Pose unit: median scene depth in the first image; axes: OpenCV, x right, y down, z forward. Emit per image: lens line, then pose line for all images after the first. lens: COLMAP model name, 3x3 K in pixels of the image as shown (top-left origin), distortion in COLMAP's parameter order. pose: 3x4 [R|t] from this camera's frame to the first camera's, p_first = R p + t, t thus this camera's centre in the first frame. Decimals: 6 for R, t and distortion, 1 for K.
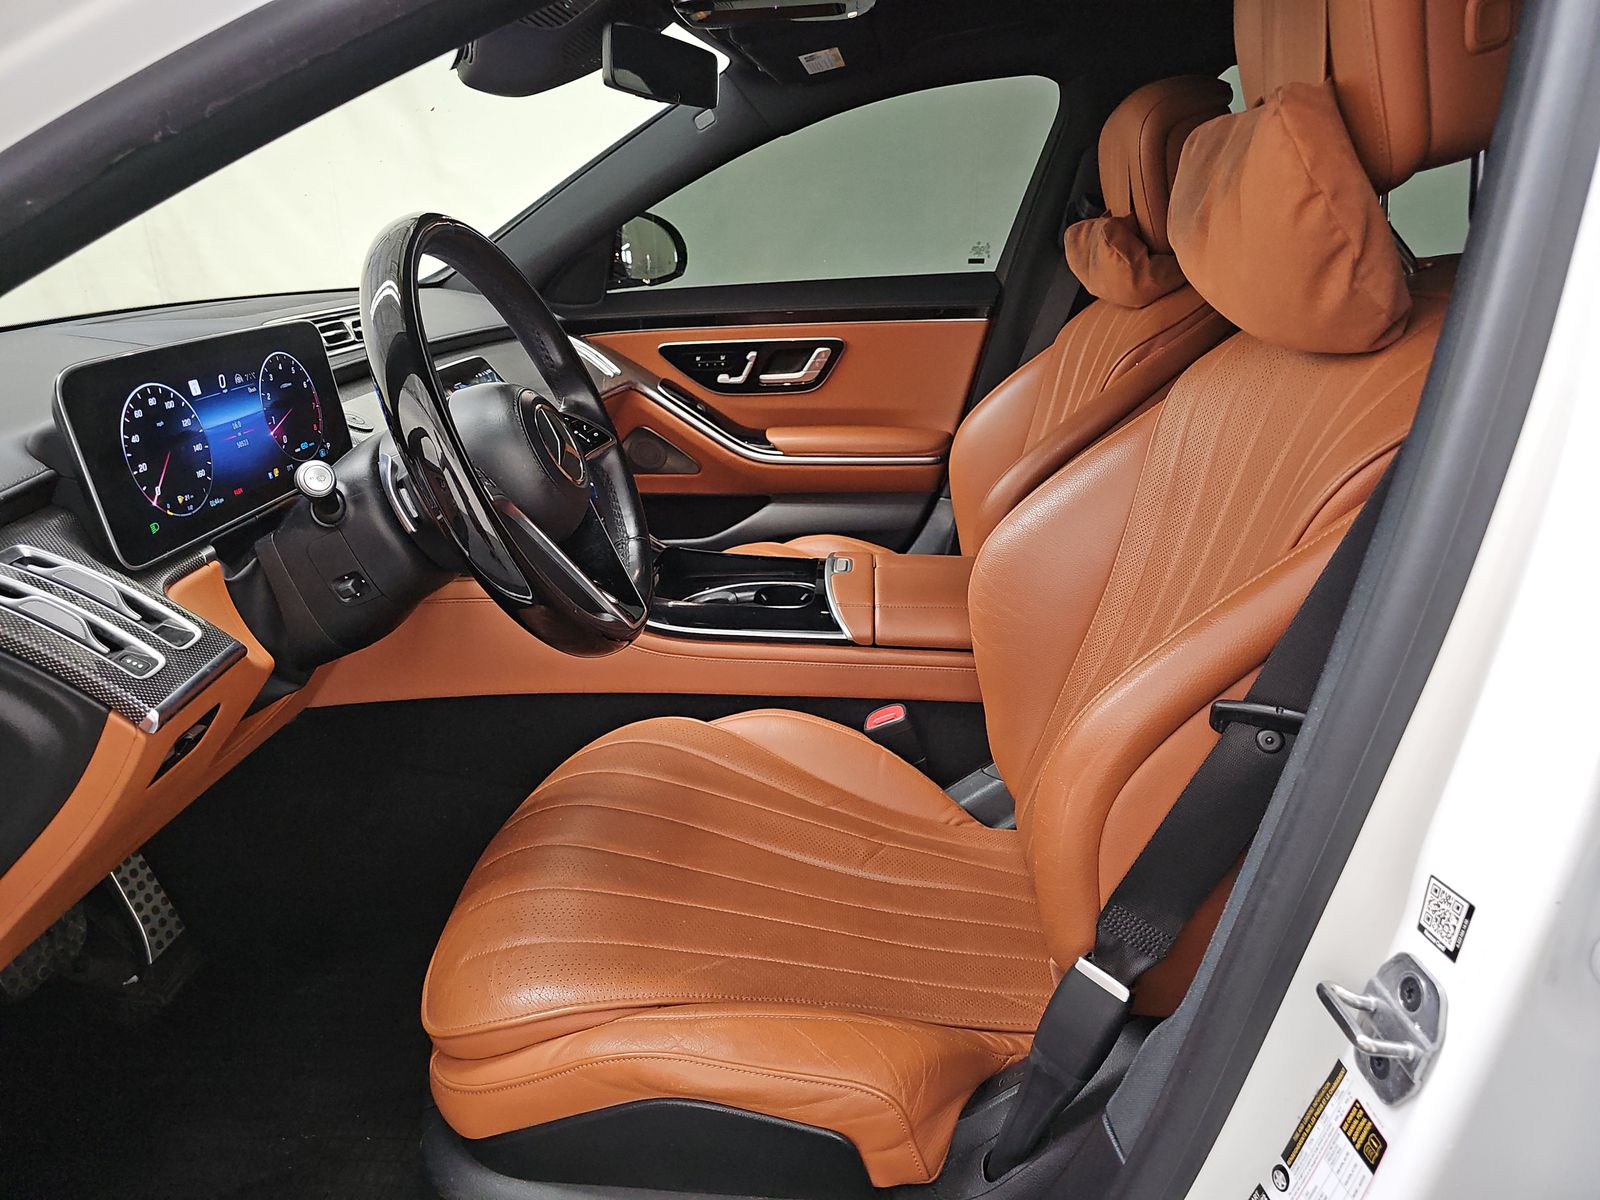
lens RADIAL K [[1051.9, 0, 800.0], [0, 1051.9, 600.0], [0, 0, 1]] dist [0.037166, -0.038150]
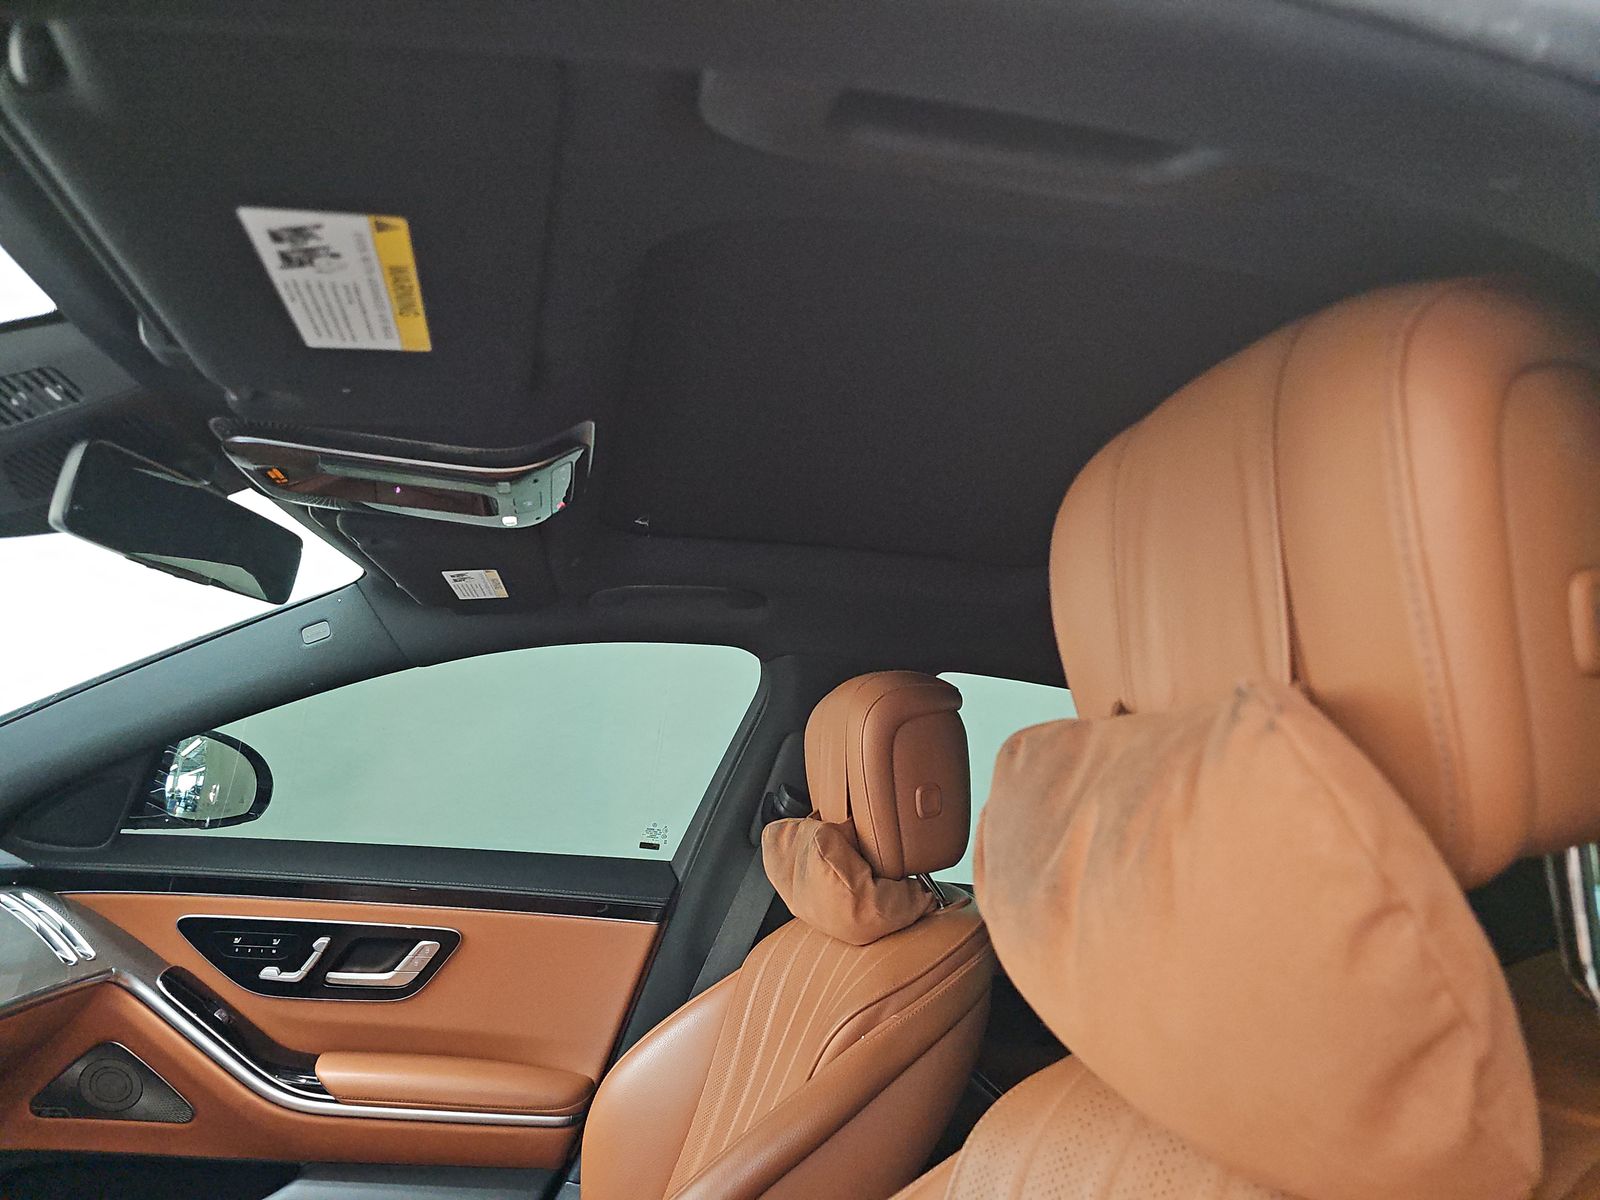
lens RADIAL K [[1071.6, 0, 790.5], [0, 1071.6, 578.7], [0, 0, 1]] dist [0.017716, -0.026810]
pose [[0.953917, 0.172801, 0.245319, 0.037916], [-0.024809, 0.860160, -0.509420, -0.092361], [-0.299042, 0.479859, 0.824809, 0.221721]]
